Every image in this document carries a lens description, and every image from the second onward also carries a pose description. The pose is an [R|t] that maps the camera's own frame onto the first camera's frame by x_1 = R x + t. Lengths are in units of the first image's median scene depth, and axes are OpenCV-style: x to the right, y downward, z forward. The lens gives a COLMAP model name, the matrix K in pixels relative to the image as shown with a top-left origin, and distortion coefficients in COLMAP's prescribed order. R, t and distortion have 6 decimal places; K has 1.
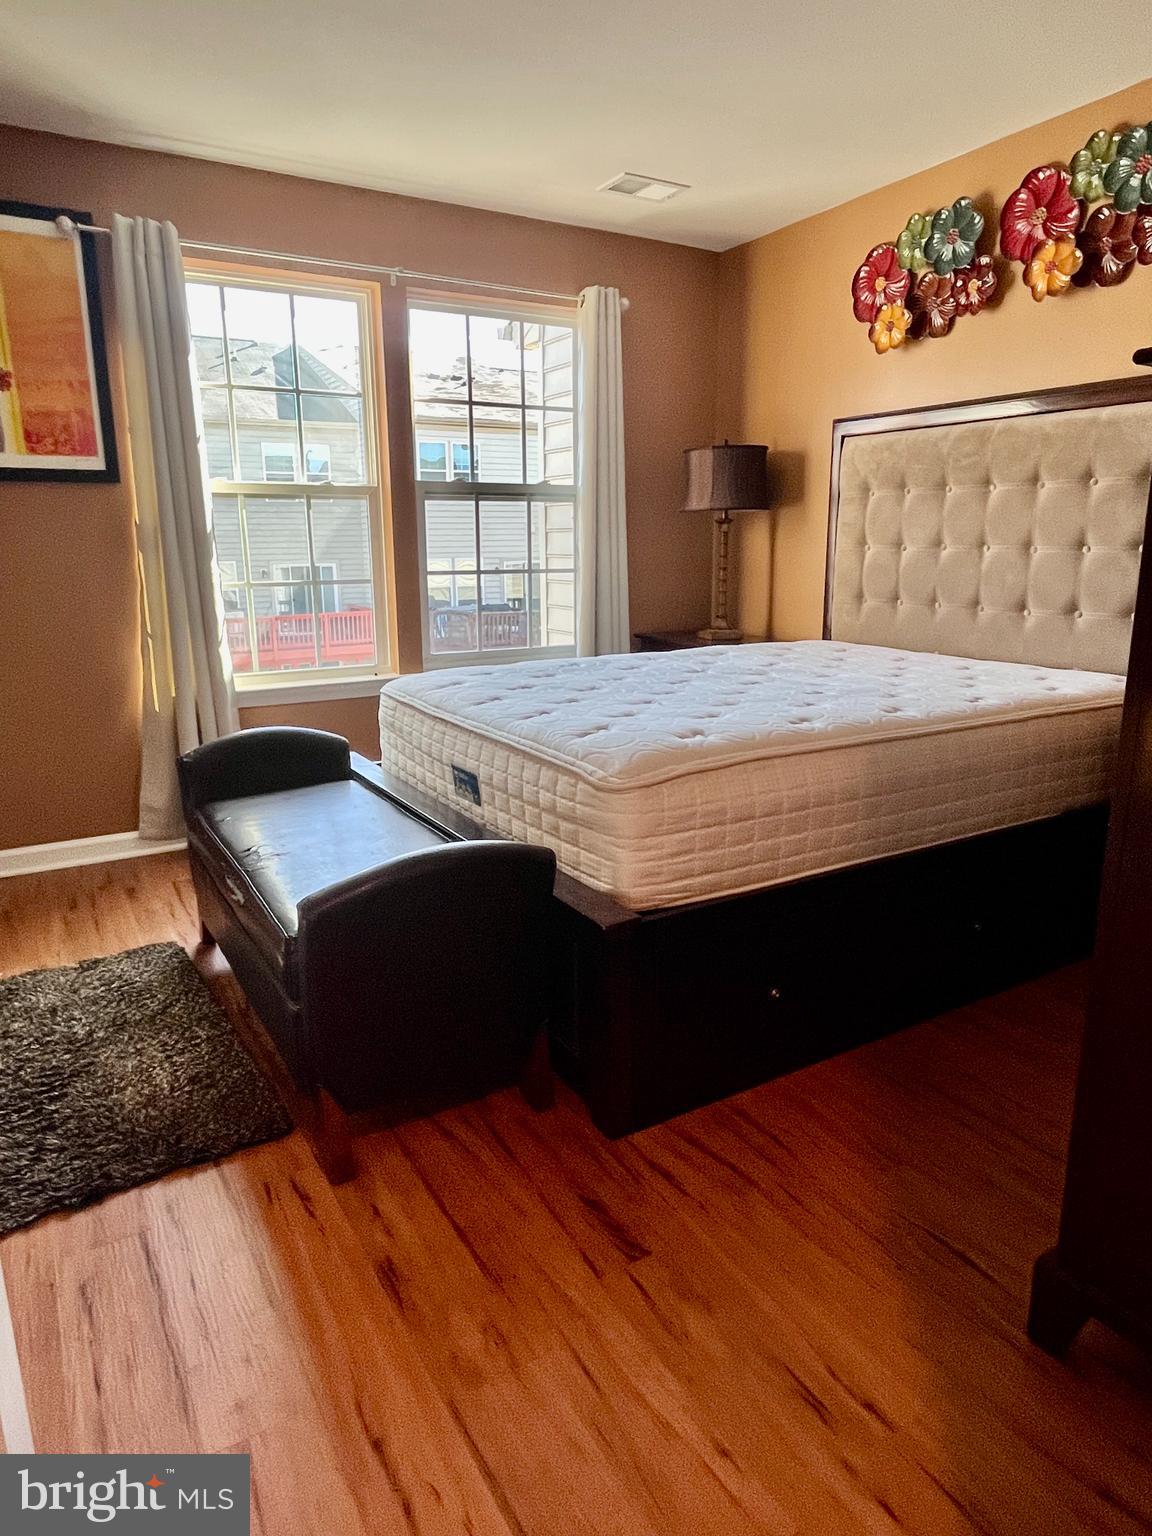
lens RADIAL K [[956.5, 0, 575.5], [0, 956.5, 753.5], [0, 0, 1]] dist [-0.002602, -0.002358]
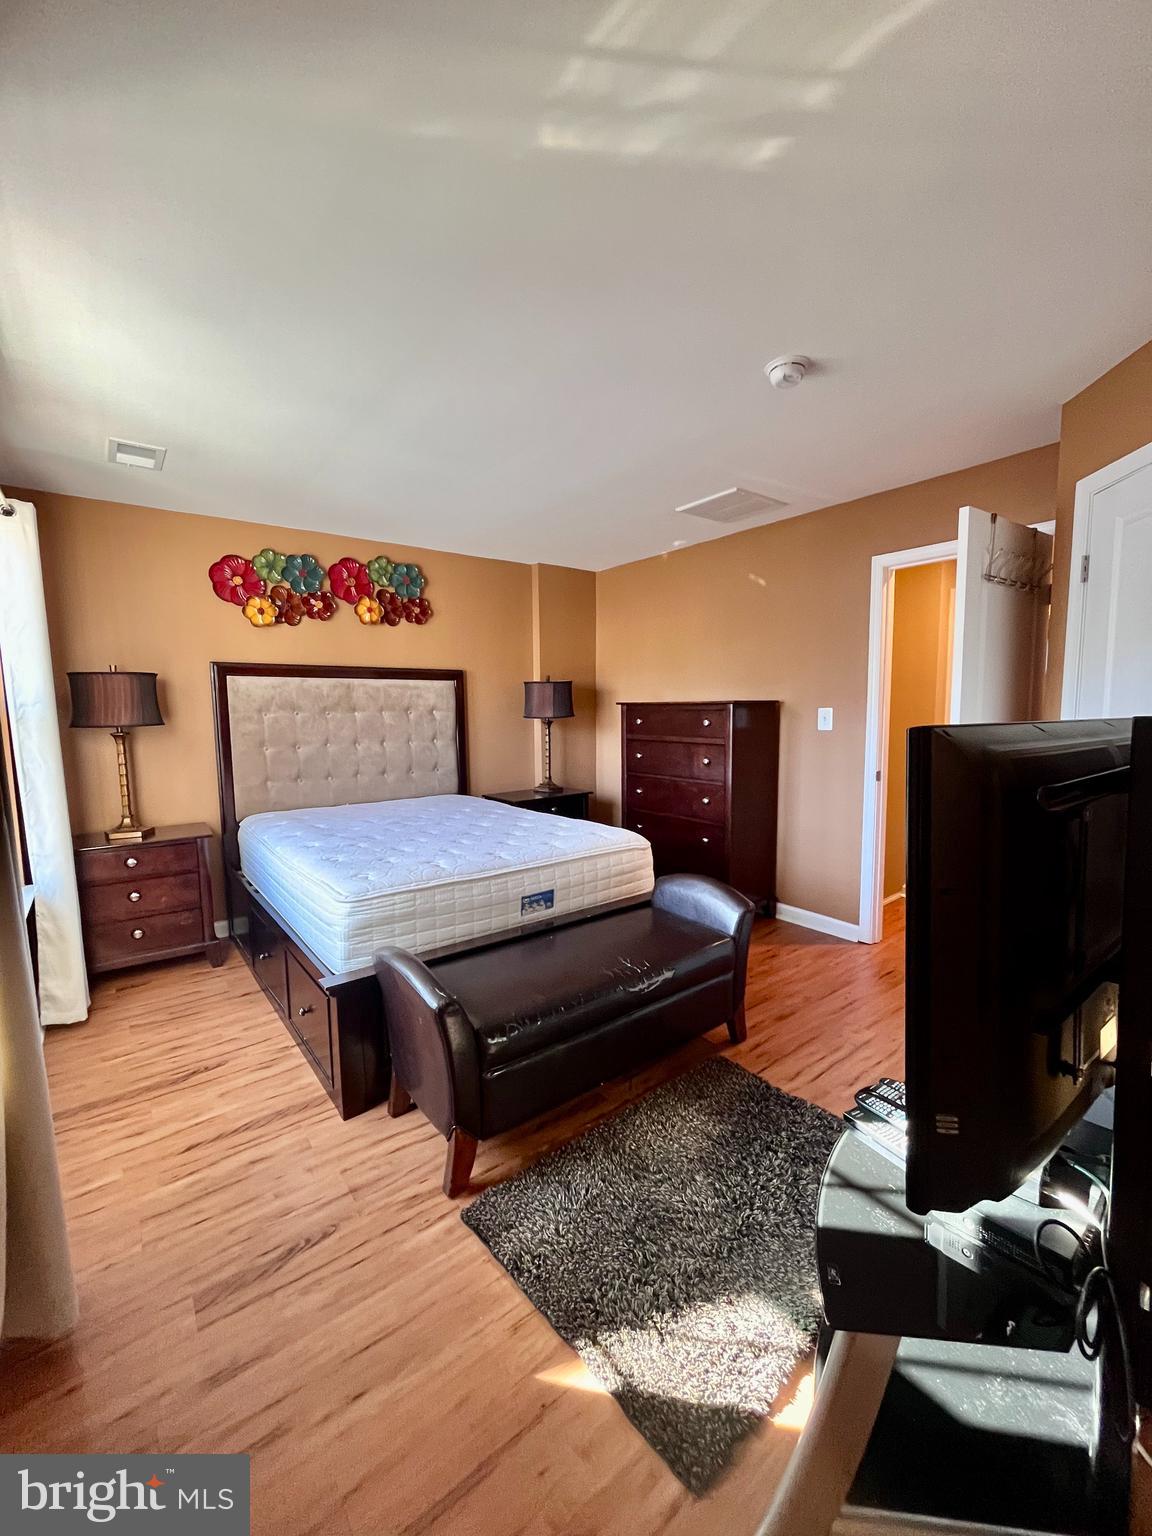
lens RADIAL K [[620.4, 0, 576.0], [0, 620.4, 768.0], [0, 0, 1]] dist [0.001046, 0.000538]
pose [[-0.114980, -0.085638, 0.989670, -0.898758], [0.235167, 0.965610, 0.110878, -0.227061], [-0.965130, 0.245487, -0.090886, 0.779891]]
